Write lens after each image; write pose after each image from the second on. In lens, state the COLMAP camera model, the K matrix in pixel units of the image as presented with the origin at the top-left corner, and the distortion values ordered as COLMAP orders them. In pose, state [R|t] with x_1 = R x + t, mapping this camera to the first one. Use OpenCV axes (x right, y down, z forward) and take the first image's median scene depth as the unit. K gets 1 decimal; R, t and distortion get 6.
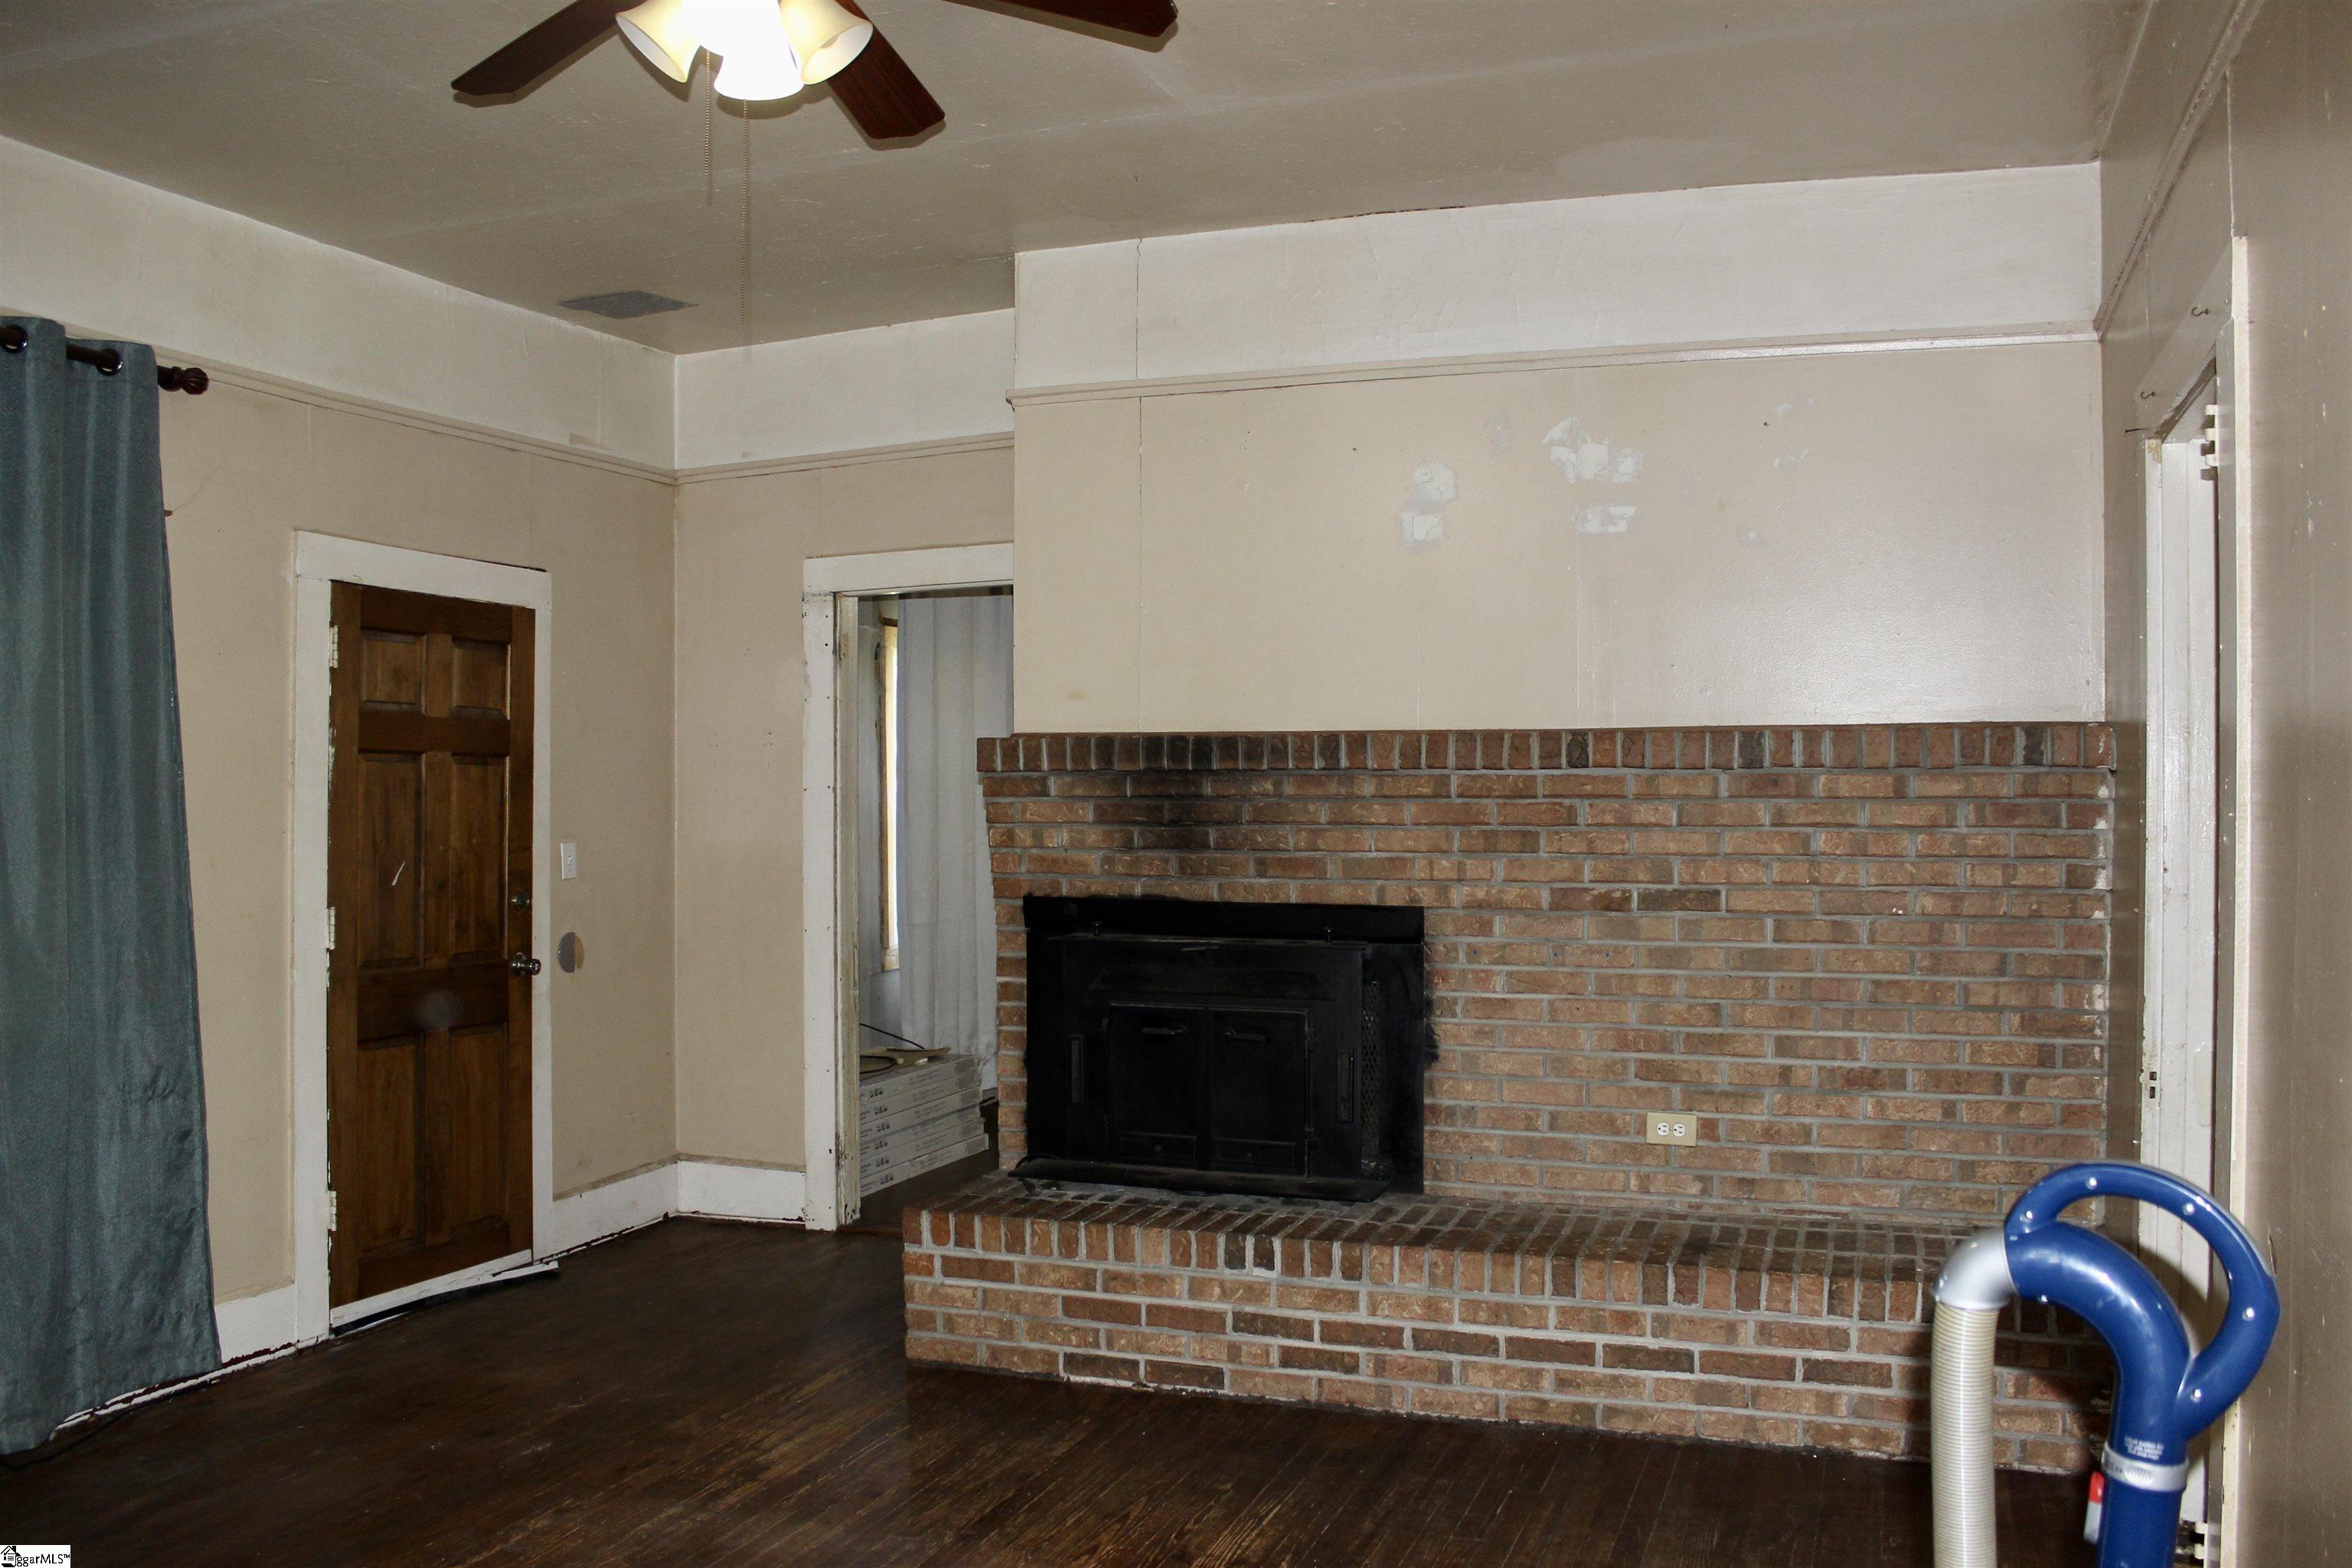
lens RADIAL K [[1948.7, 0, 1179.7], [0, 1948.7, 799.4], [0, 0, 1]] dist [-0.171693, 0.150901]
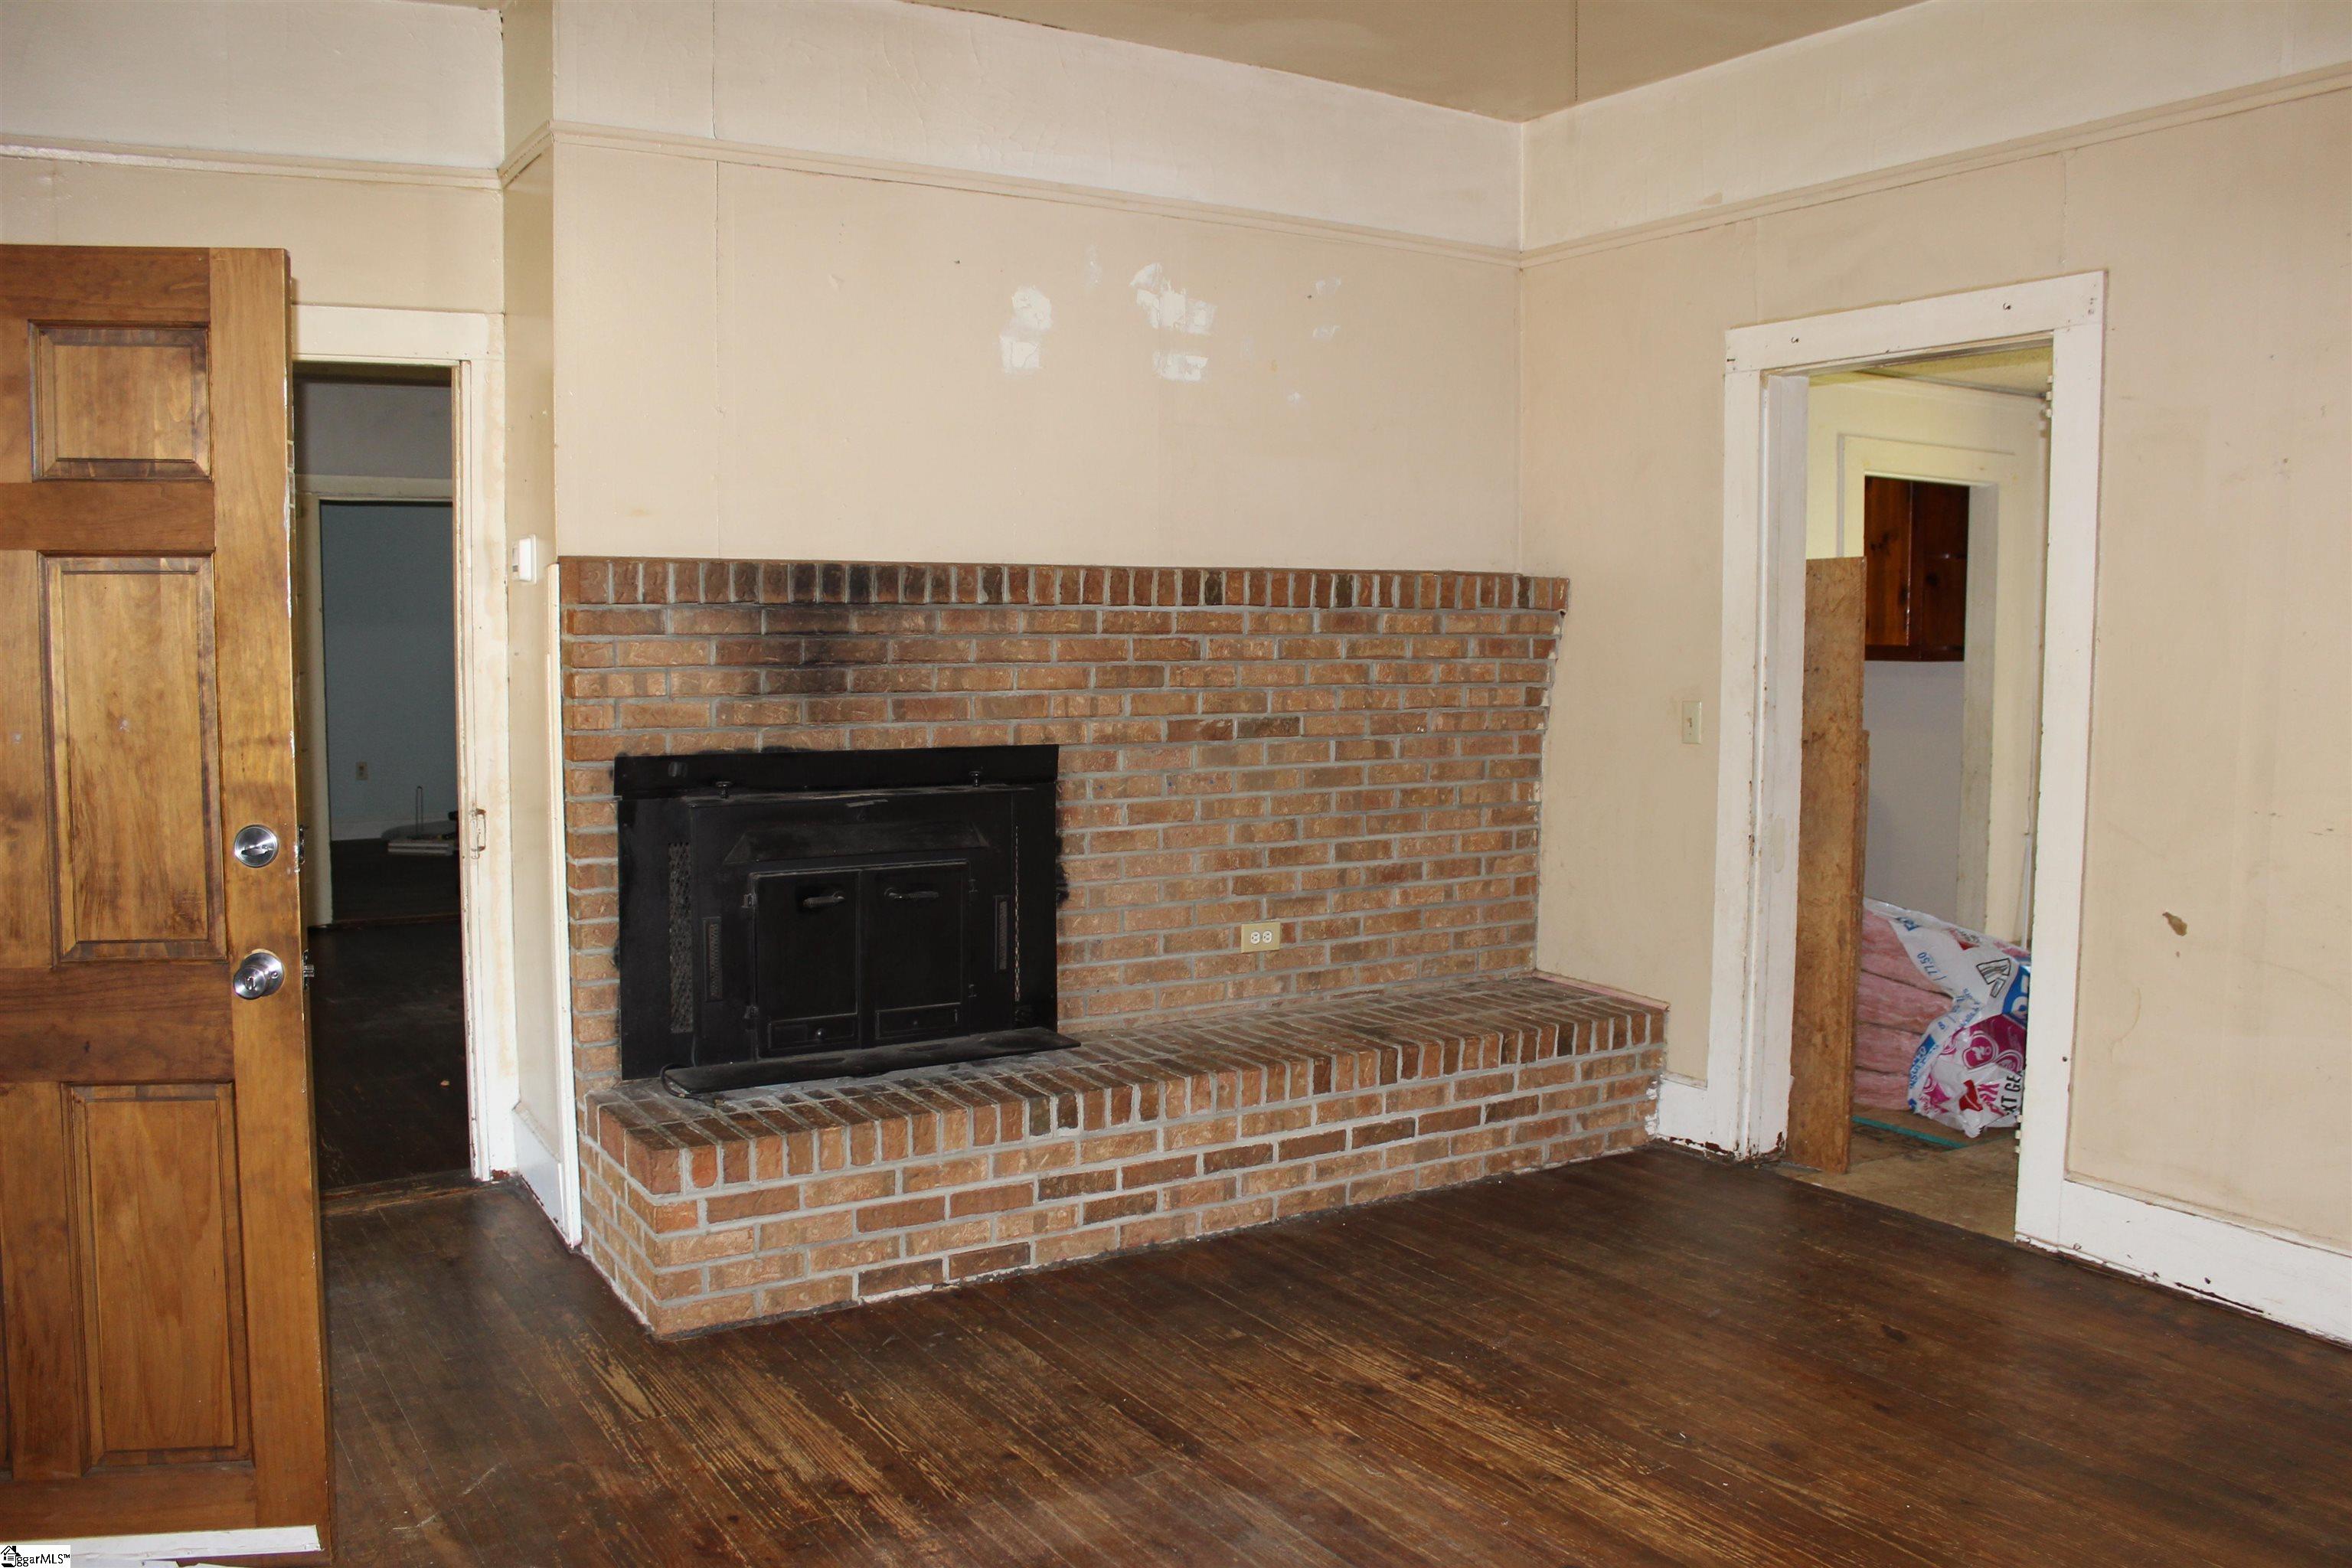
lens RADIAL K [[1948.7, 0, 1179.7], [0, 1948.7, 799.4], [0, 0, 1]] dist [-0.171693, 0.150901]
pose [[0.616961, -0.067418, 0.784101, -0.638739], [0.001748, 0.996439, 0.084299, -0.000121], [-0.786992, -0.050639, 0.614882, 0.358252]]
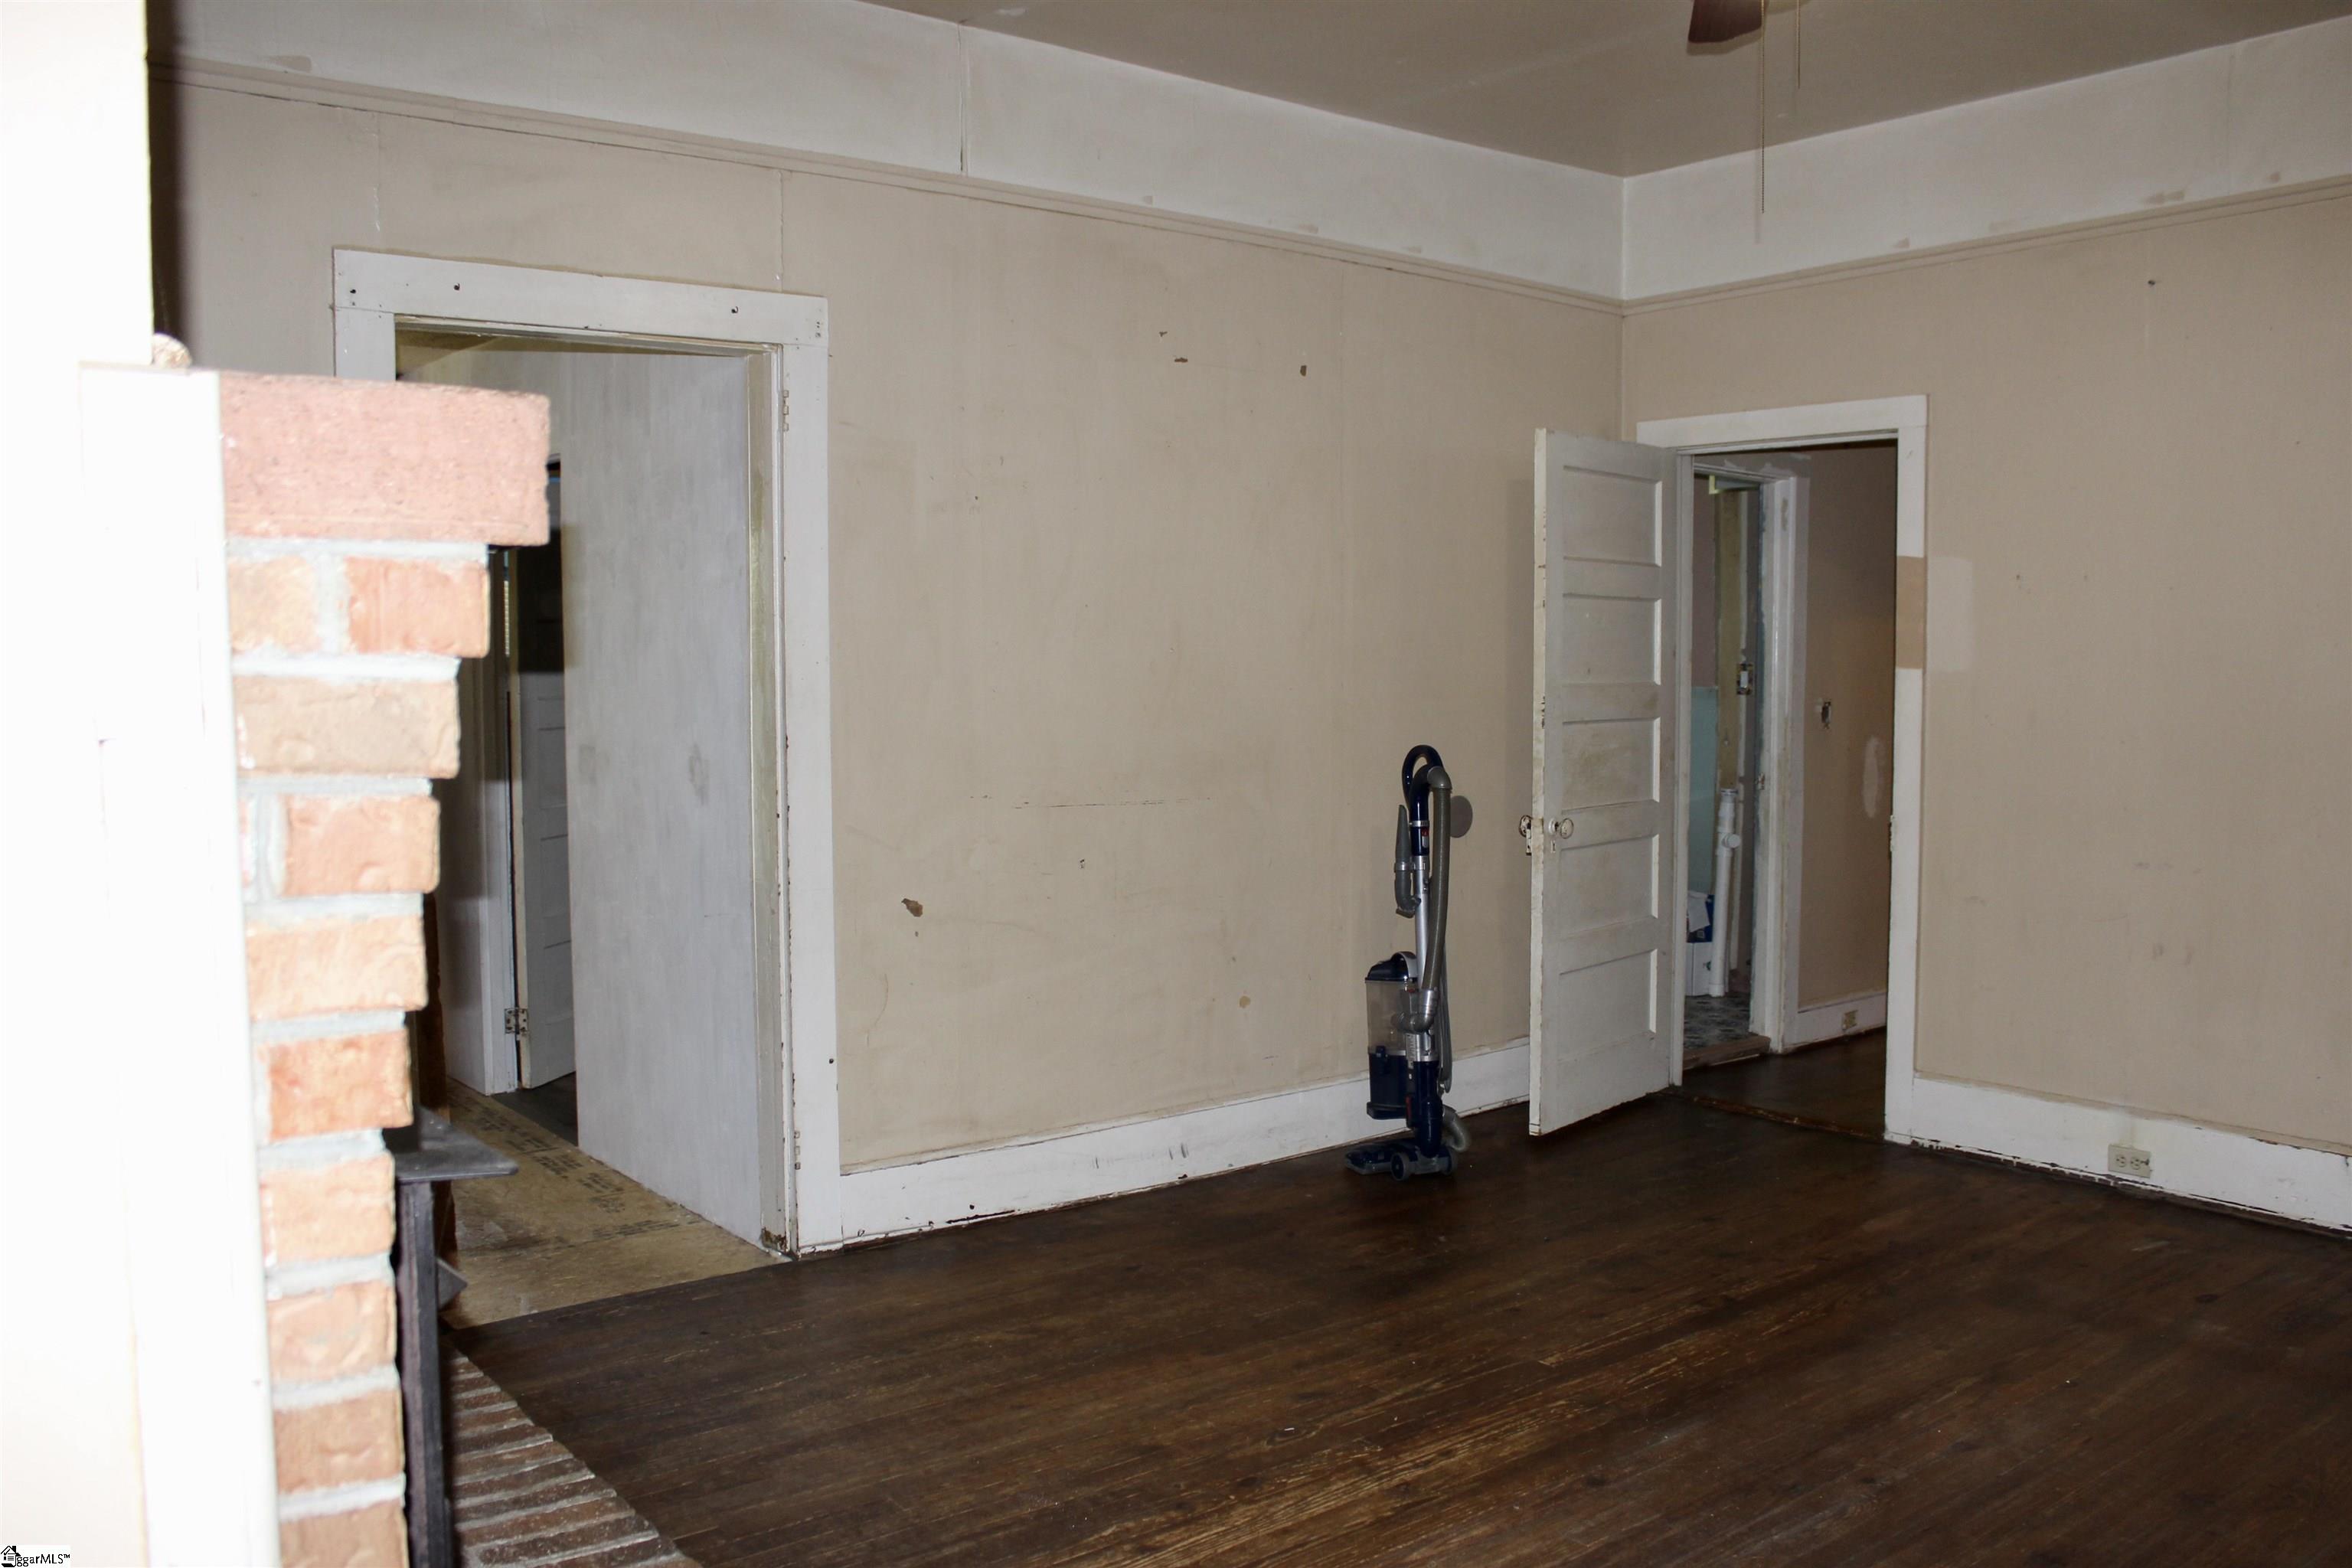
lens RADIAL K [[1948.7, 0, 1179.7], [0, 1948.7, 799.4], [0, 0, 1]] dist [-0.171693, 0.150901]
pose [[-0.848128, -0.036497, 0.528533, -0.319269], [0.007828, 0.996652, 0.081383, -0.003277], [-0.529734, 0.073160, -0.845003, 1.276684]]
